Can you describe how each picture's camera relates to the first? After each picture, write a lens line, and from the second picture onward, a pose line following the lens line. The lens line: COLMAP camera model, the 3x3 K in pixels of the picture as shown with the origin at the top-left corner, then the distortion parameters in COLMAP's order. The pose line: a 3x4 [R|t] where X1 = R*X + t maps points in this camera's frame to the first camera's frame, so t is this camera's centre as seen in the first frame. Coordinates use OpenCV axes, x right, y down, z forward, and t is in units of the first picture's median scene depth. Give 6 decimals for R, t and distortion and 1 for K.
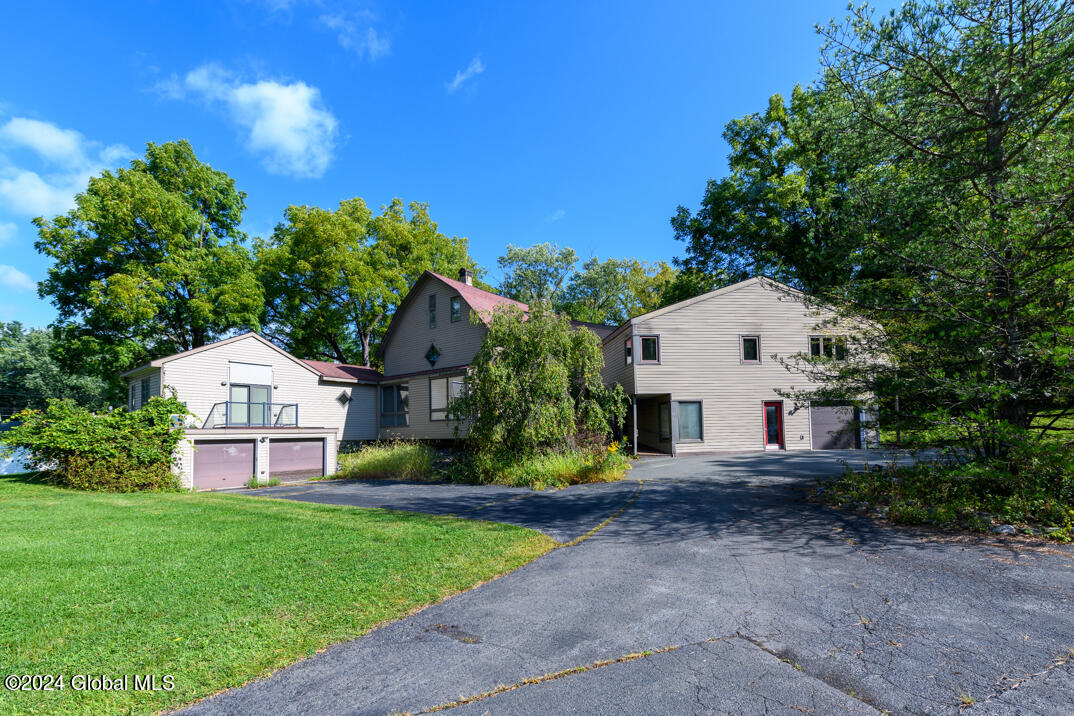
lens RADIAL K [[432.2, 0, 522.9], [0, 432.2, 413.4], [0, 0, 1]] dist [0.013373, -0.000762]
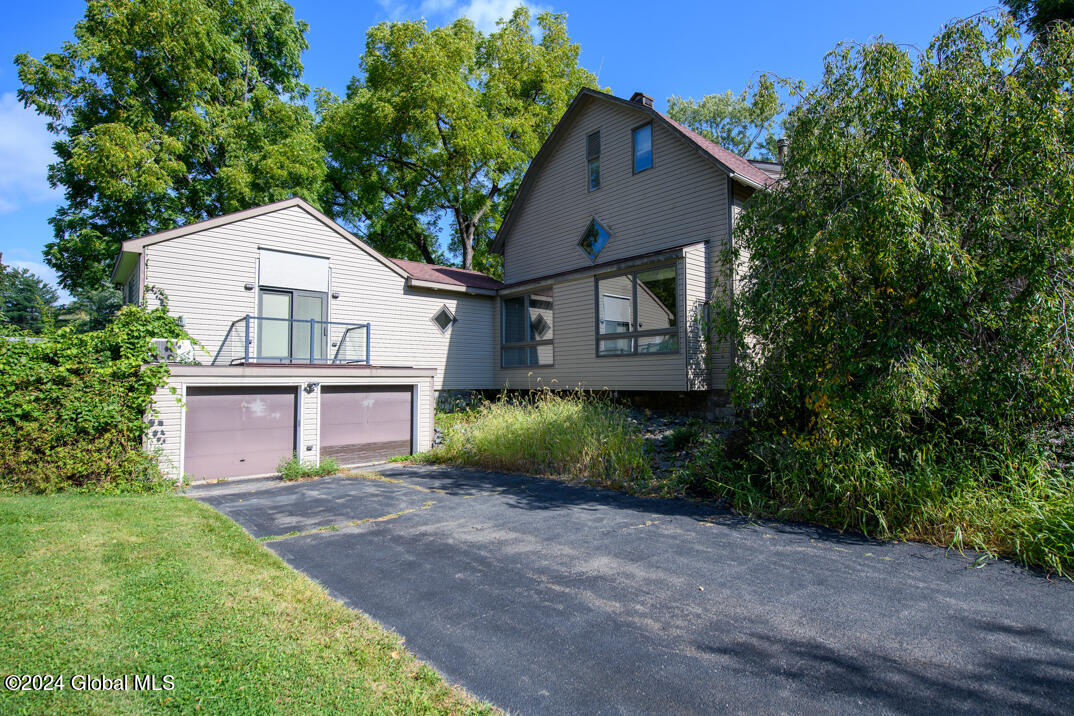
lens RADIAL K [[522.6, 0, 536.6], [0, 522.6, 350.8], [0, 0, 1]] dist [-0.004981, 0.001498]
pose [[0.982871, 0.001294, -0.184289, -0.192296], [-0.002838, 0.999963, -0.008113, 0.018301], [0.184272, 0.008497, 0.982839, 0.395500]]
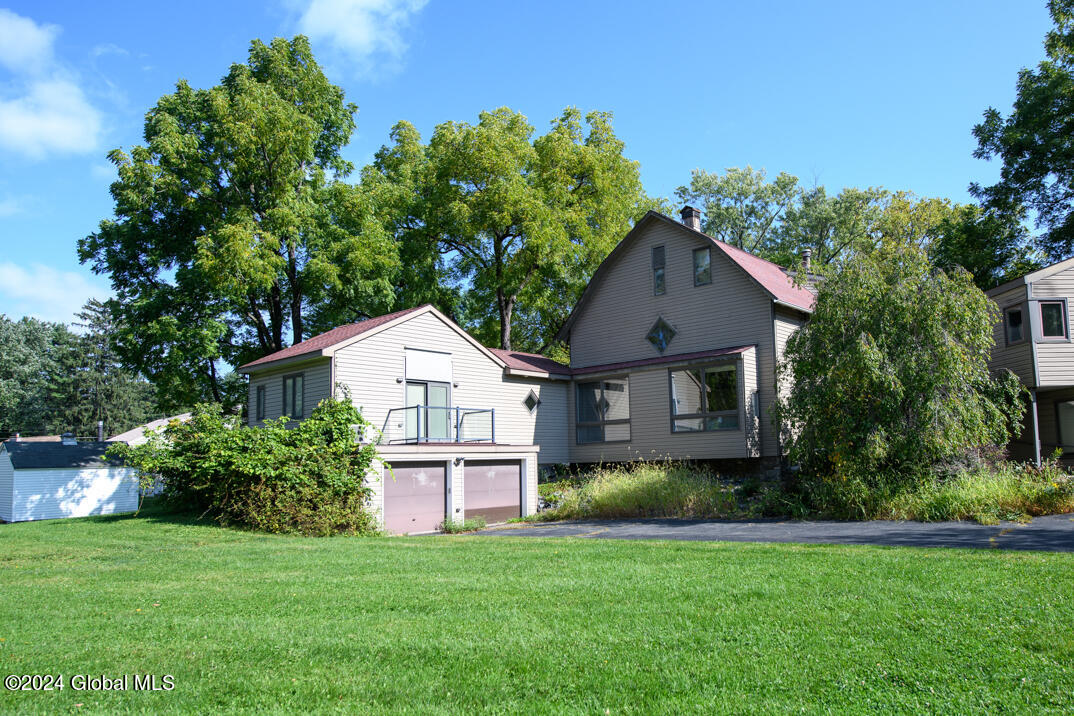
lens RADIAL K [[680.3, 0, 608.7], [0, 680.3, 395.5], [0, 0, 1]] dist [0.000530, 0.001730]
pose [[0.999683, -0.012552, -0.021841, -0.326693], [0.011466, 0.998724, -0.049187, 0.011789], [0.022431, 0.048921, 0.998551, -0.059361]]
